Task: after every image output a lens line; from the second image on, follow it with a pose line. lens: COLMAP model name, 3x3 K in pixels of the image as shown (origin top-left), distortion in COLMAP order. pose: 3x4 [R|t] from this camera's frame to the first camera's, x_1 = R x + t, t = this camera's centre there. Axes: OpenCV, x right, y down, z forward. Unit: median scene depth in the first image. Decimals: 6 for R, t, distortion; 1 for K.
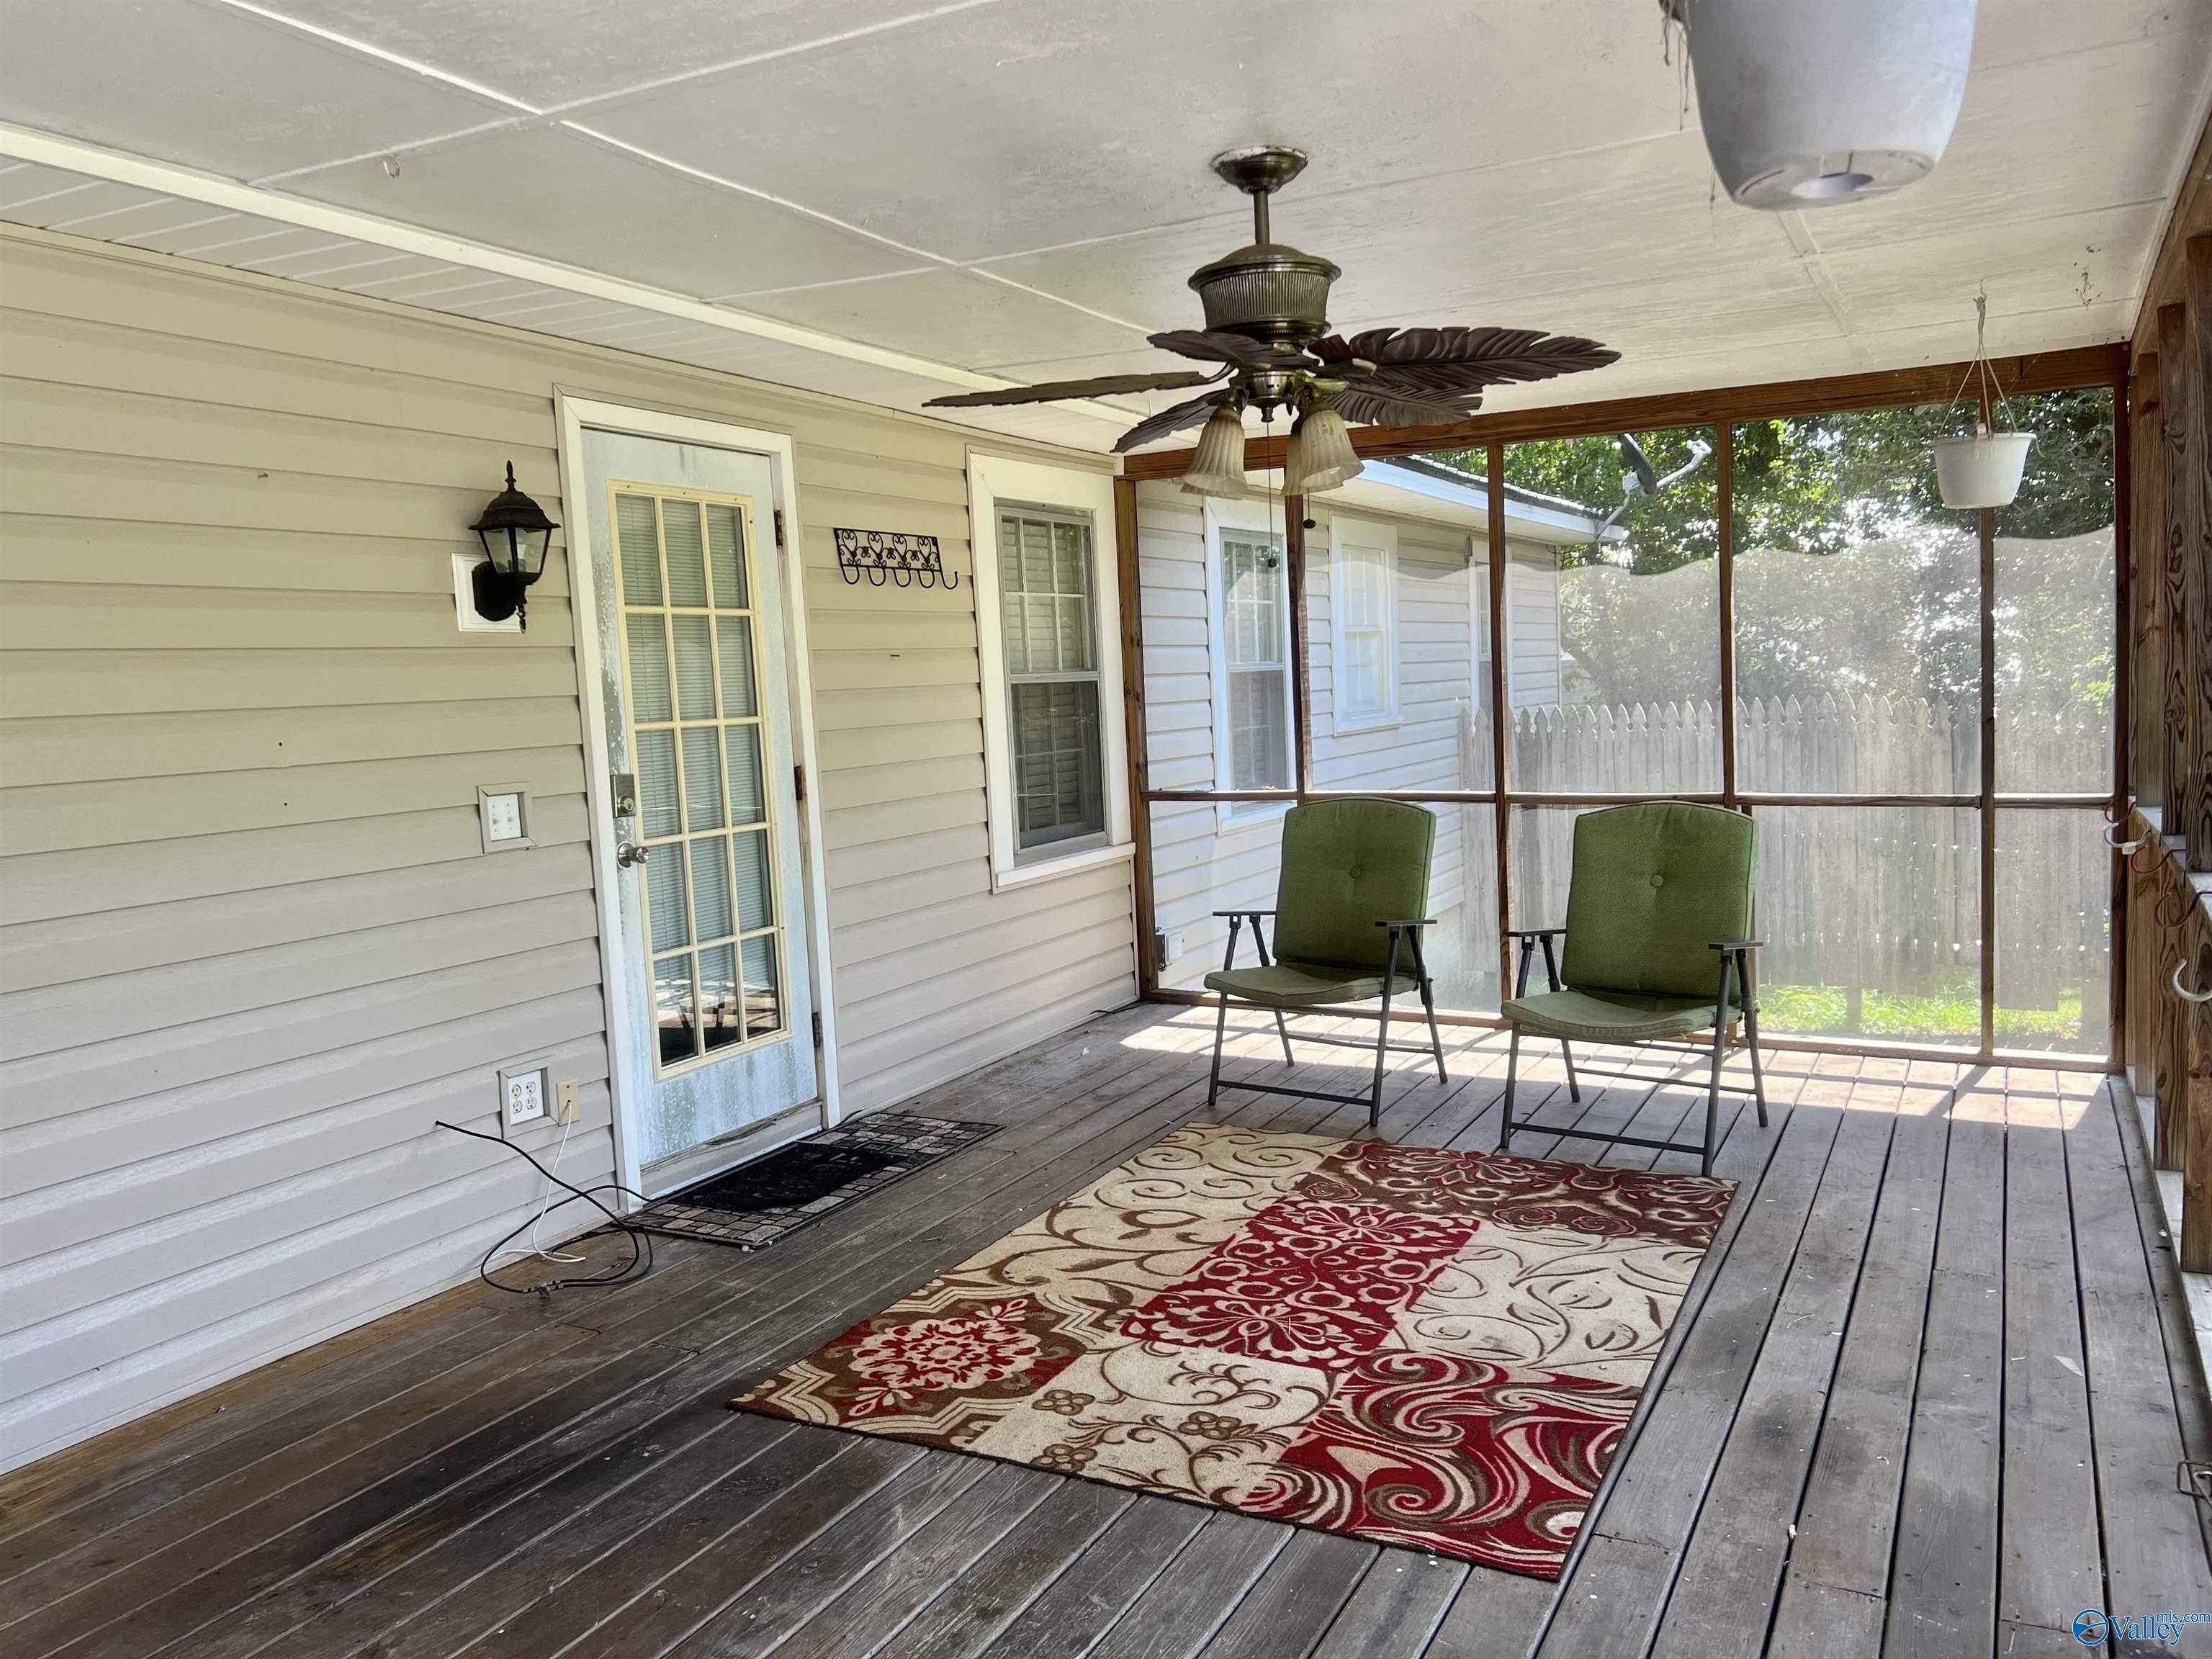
lens RADIAL K [[1674.5, 0, 1104.6], [0, 1674.5, 833.1], [0, 0, 1]] dist [-0.011206, -0.004058]
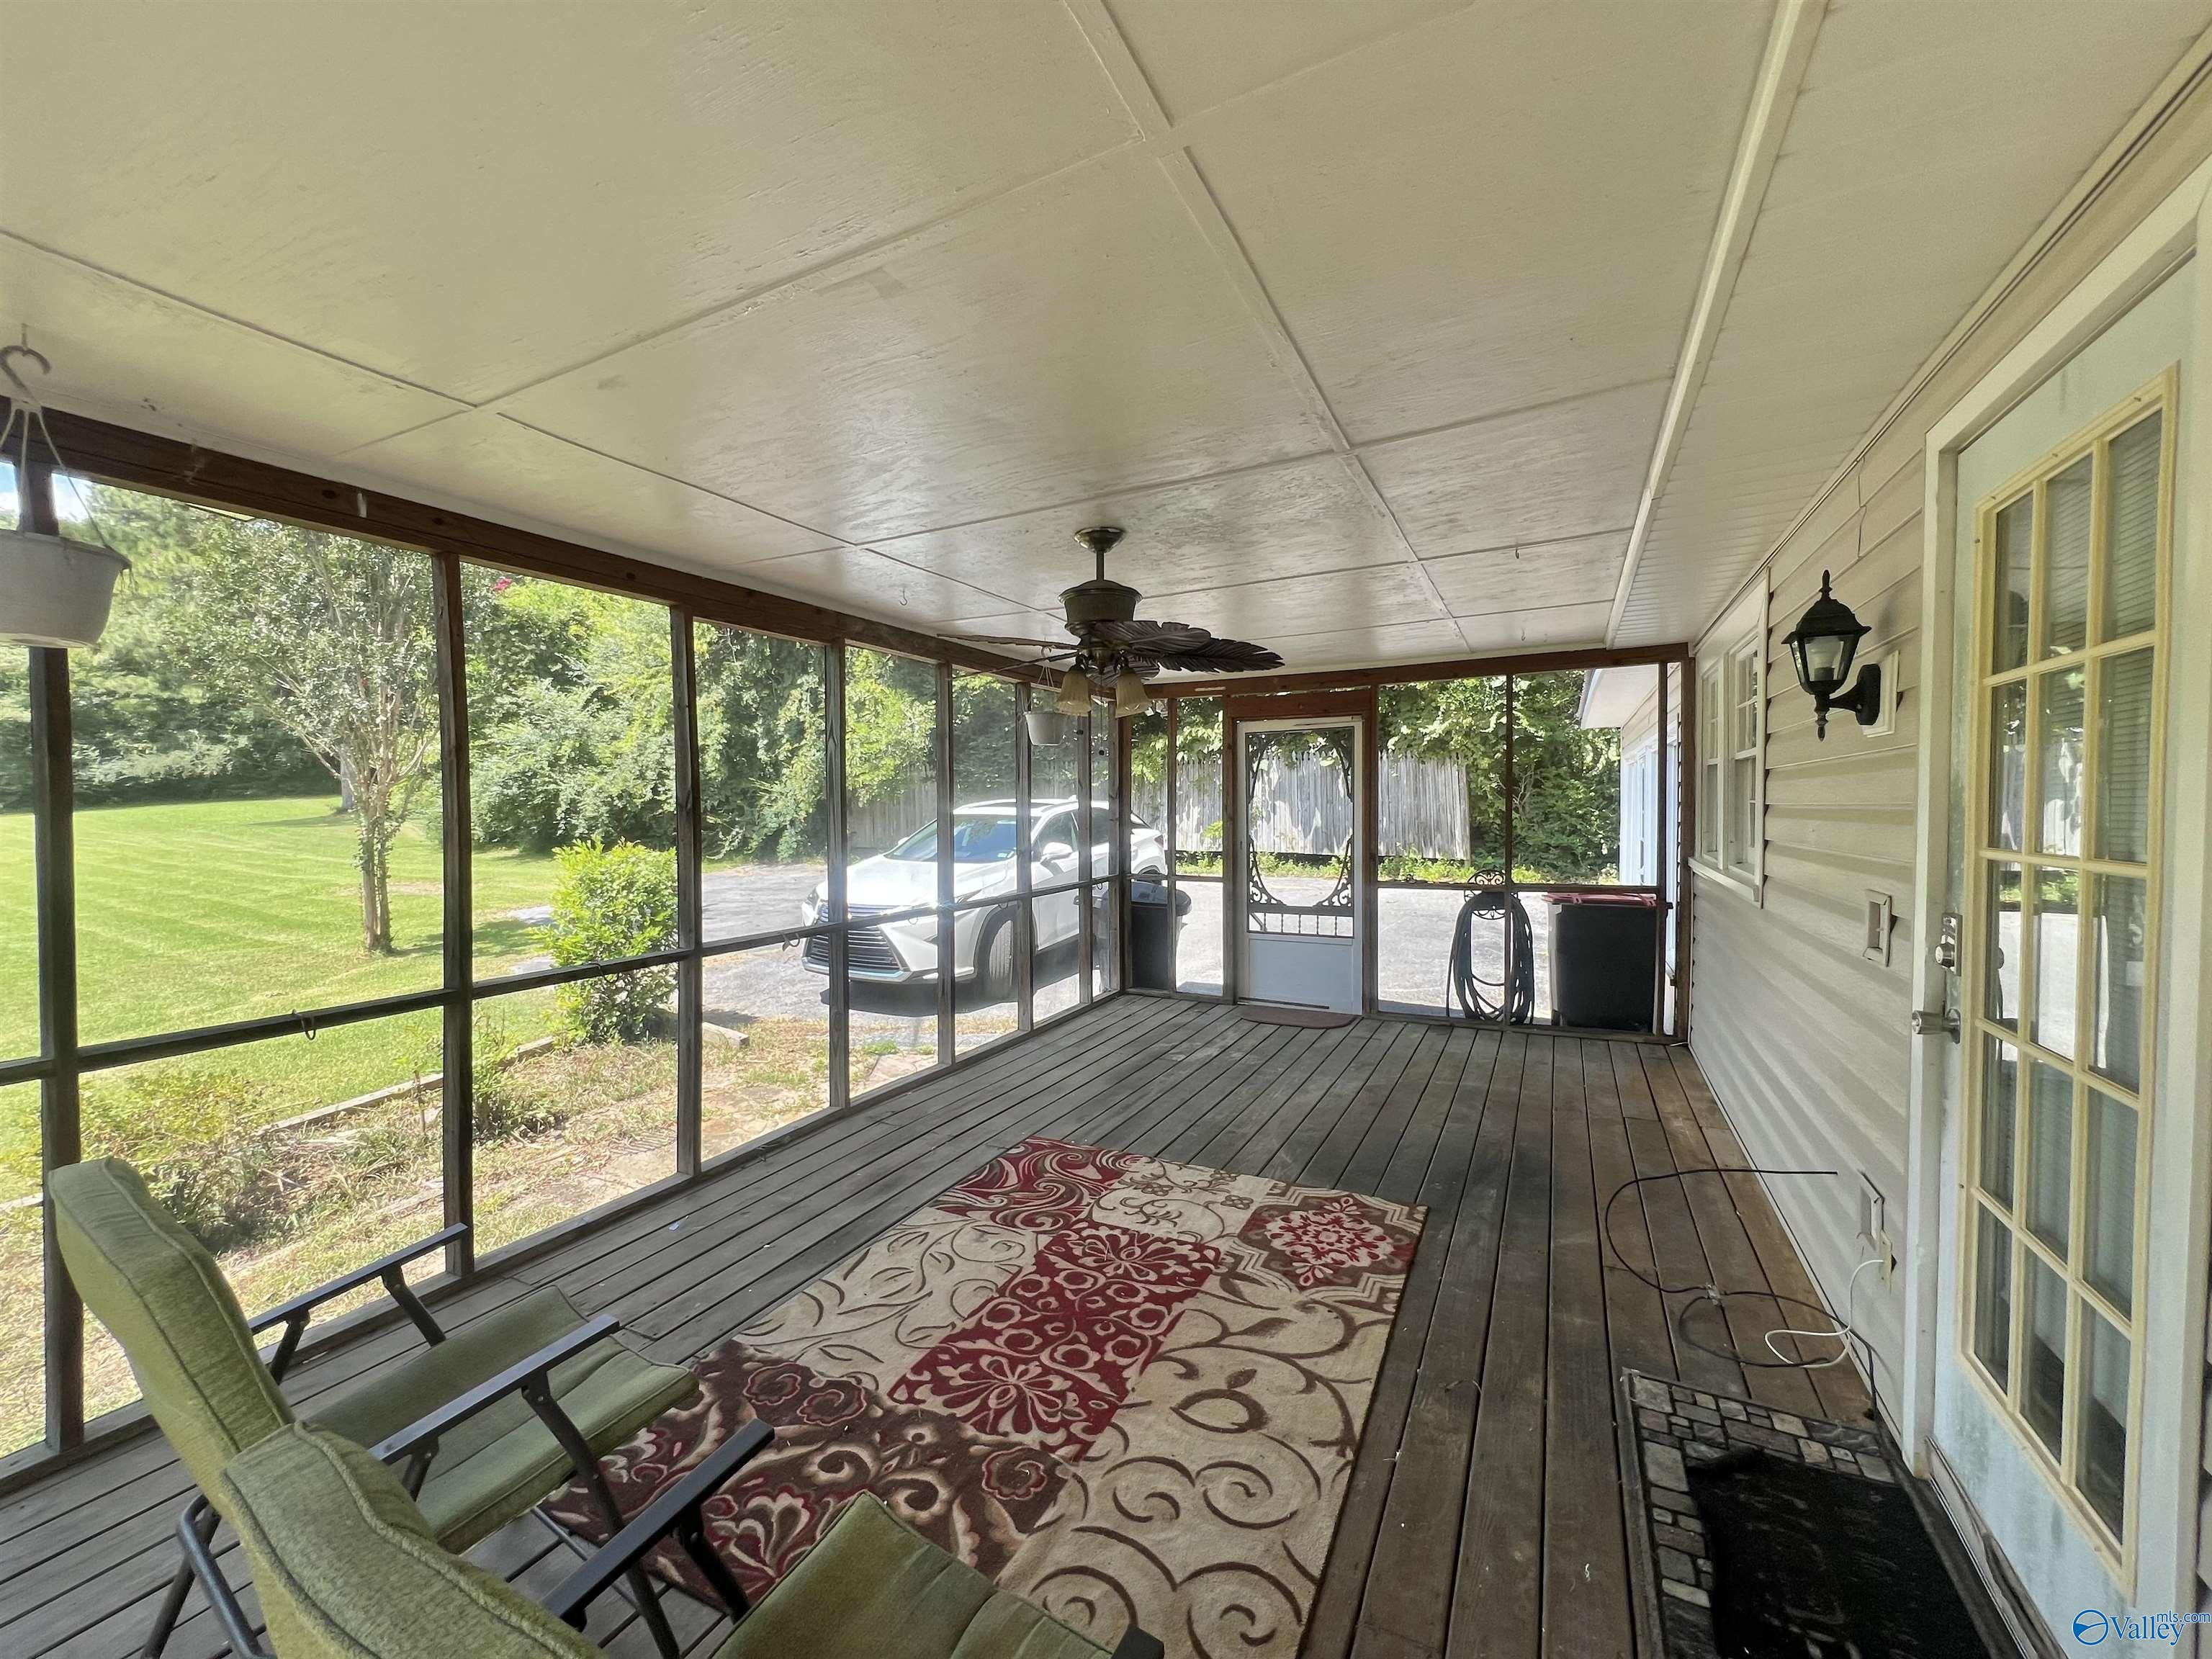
lens RADIAL K [[887.9, 0, 1102.6], [0, 887.9, 836.0], [0, 0, 1]] dist [0.000620, 0.000059]
pose [[-0.998353, 0.054718, -0.017224, 0.105453], [0.052081, 0.990445, 0.127696, -0.170805], [0.024046, 0.126588, -0.991664, 1.706320]]
